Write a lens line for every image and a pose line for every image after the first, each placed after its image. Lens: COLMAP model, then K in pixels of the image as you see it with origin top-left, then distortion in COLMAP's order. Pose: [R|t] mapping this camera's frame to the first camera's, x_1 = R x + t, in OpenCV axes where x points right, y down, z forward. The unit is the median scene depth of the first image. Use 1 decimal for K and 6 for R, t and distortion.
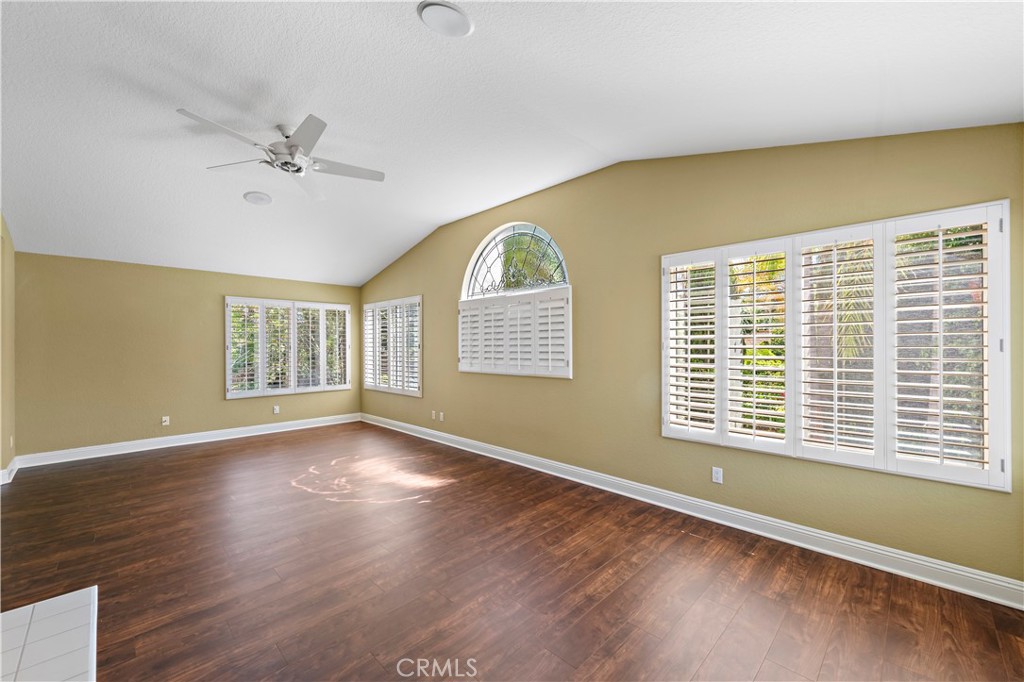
lens RADIAL K [[404.8, 0, 508.7], [0, 404.8, 344.9], [0, 0, 1]] dist [0.008785, -0.000066]
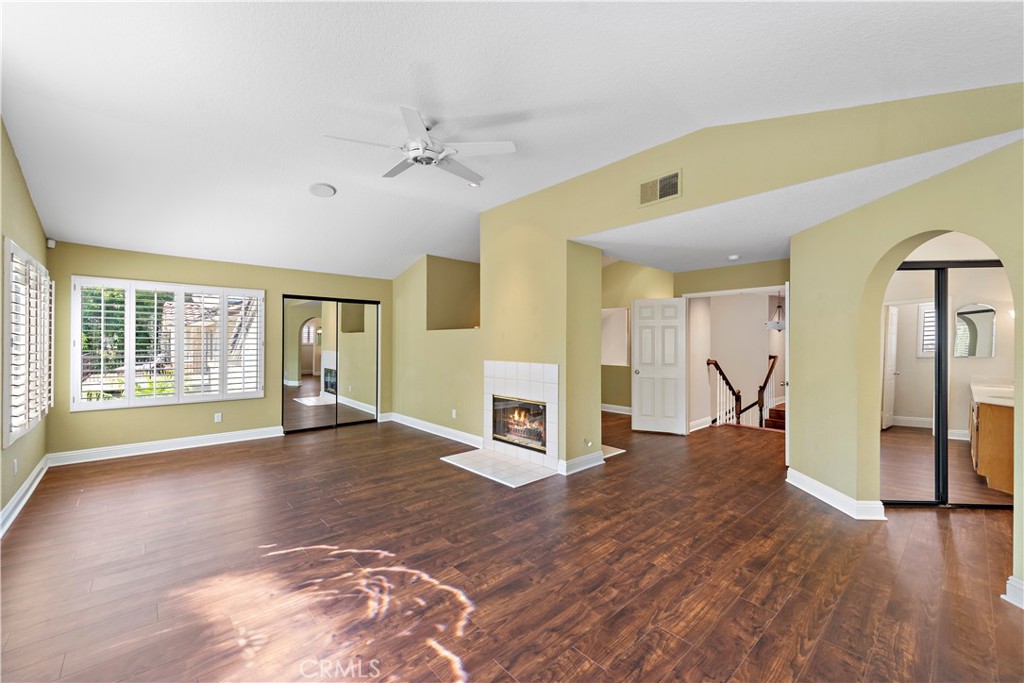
lens RADIAL K [[404.8, 0, 508.7], [0, 404.8, 345.4], [0, 0, 1]] dist [0.008785, -0.000066]
pose [[-0.998839, 0.001390, 0.048146, -0.646171], [0.001239, 0.999994, -0.003173, 0.009405], [-0.048151, -0.003110, -0.998835, 1.609129]]
